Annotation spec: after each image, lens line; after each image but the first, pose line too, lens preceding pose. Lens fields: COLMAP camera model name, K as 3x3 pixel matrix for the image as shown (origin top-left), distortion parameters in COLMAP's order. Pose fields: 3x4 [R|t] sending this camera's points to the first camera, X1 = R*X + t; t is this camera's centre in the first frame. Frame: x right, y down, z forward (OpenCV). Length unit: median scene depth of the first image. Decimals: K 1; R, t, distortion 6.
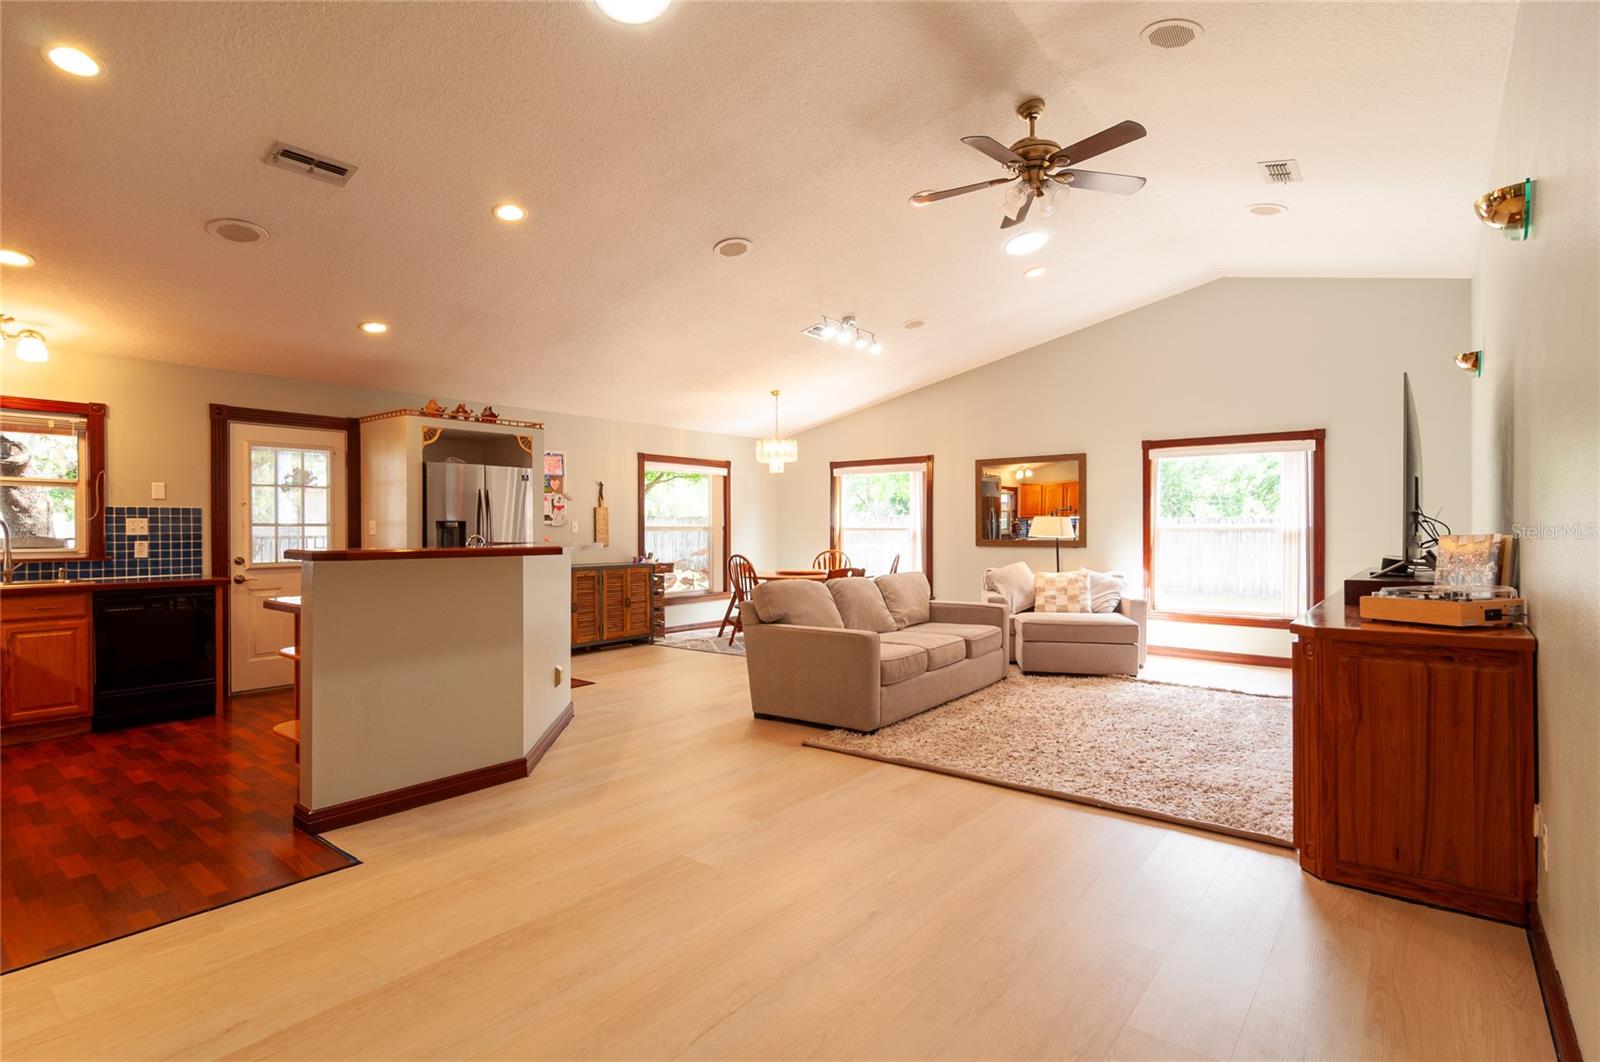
lens RADIAL K [[780.7, 0, 794.5], [0, 780.7, 533.6], [0, 0, 1]] dist [0.001960, 0.001257]
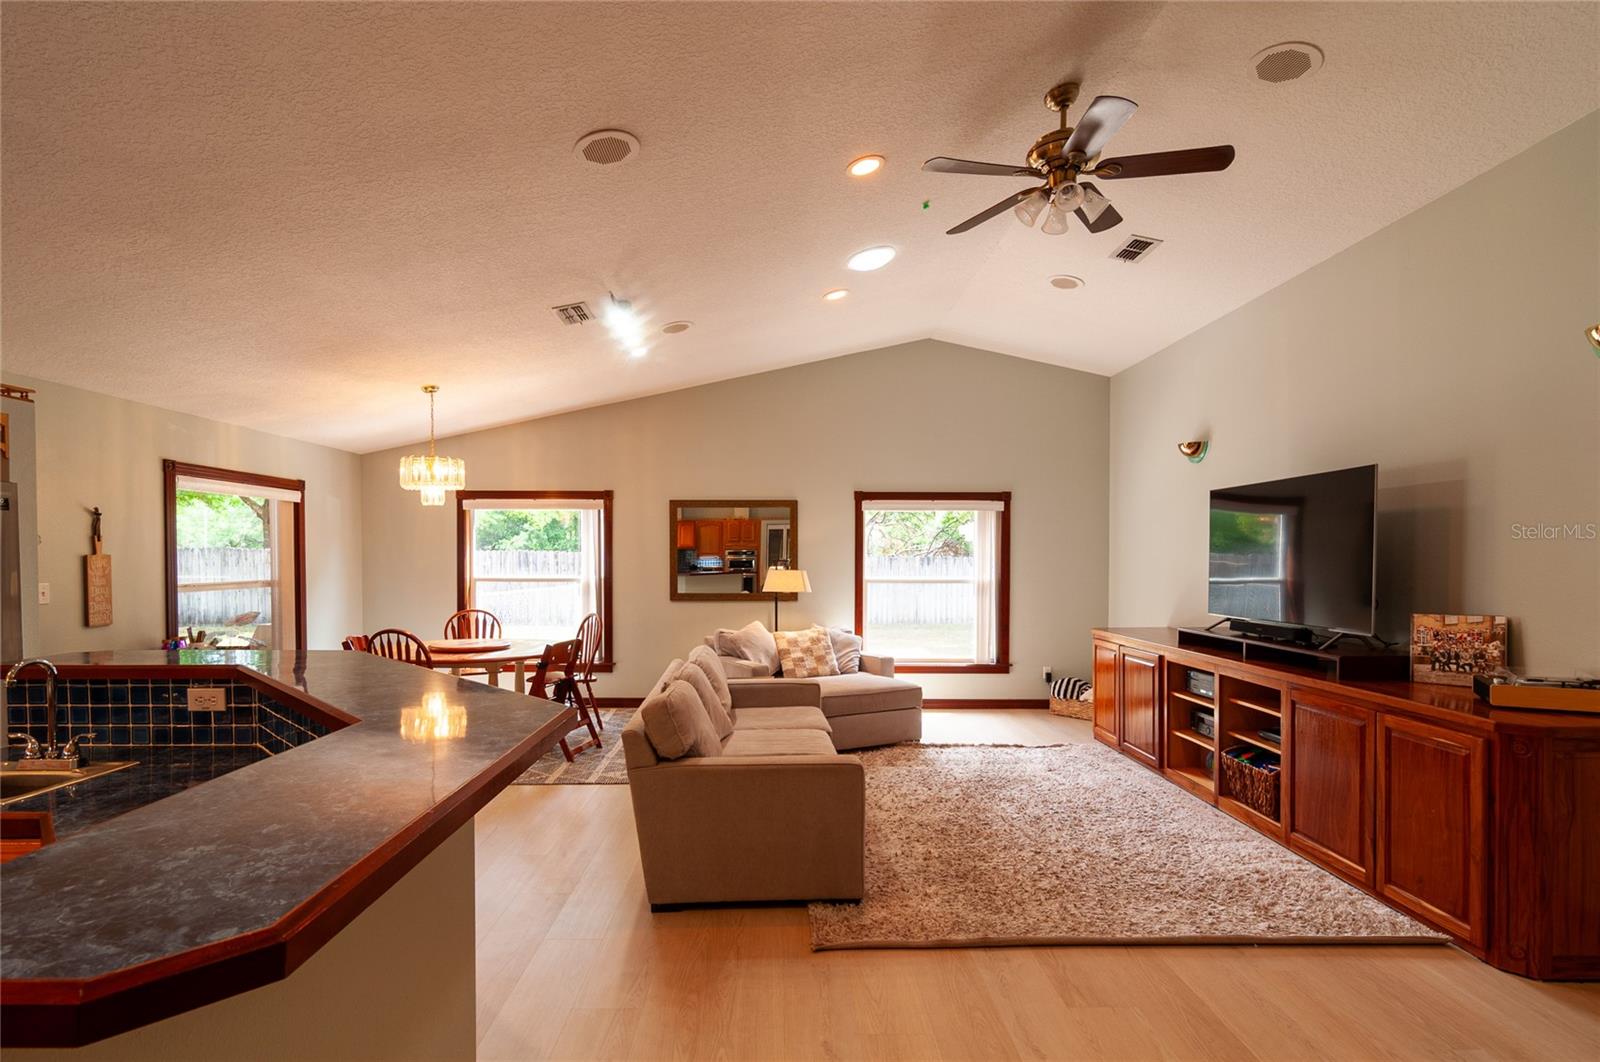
lens RADIAL K [[780.7, 0, 793.4], [0, 780.7, 572.9], [0, 0, 1]] dist [0.001960, 0.001257]
pose [[0.774933, -0.010018, 0.631964, -0.282242], [0.001545, 0.999901, 0.013955, -0.036554], [-0.632041, -0.009838, 0.774872, 0.350031]]
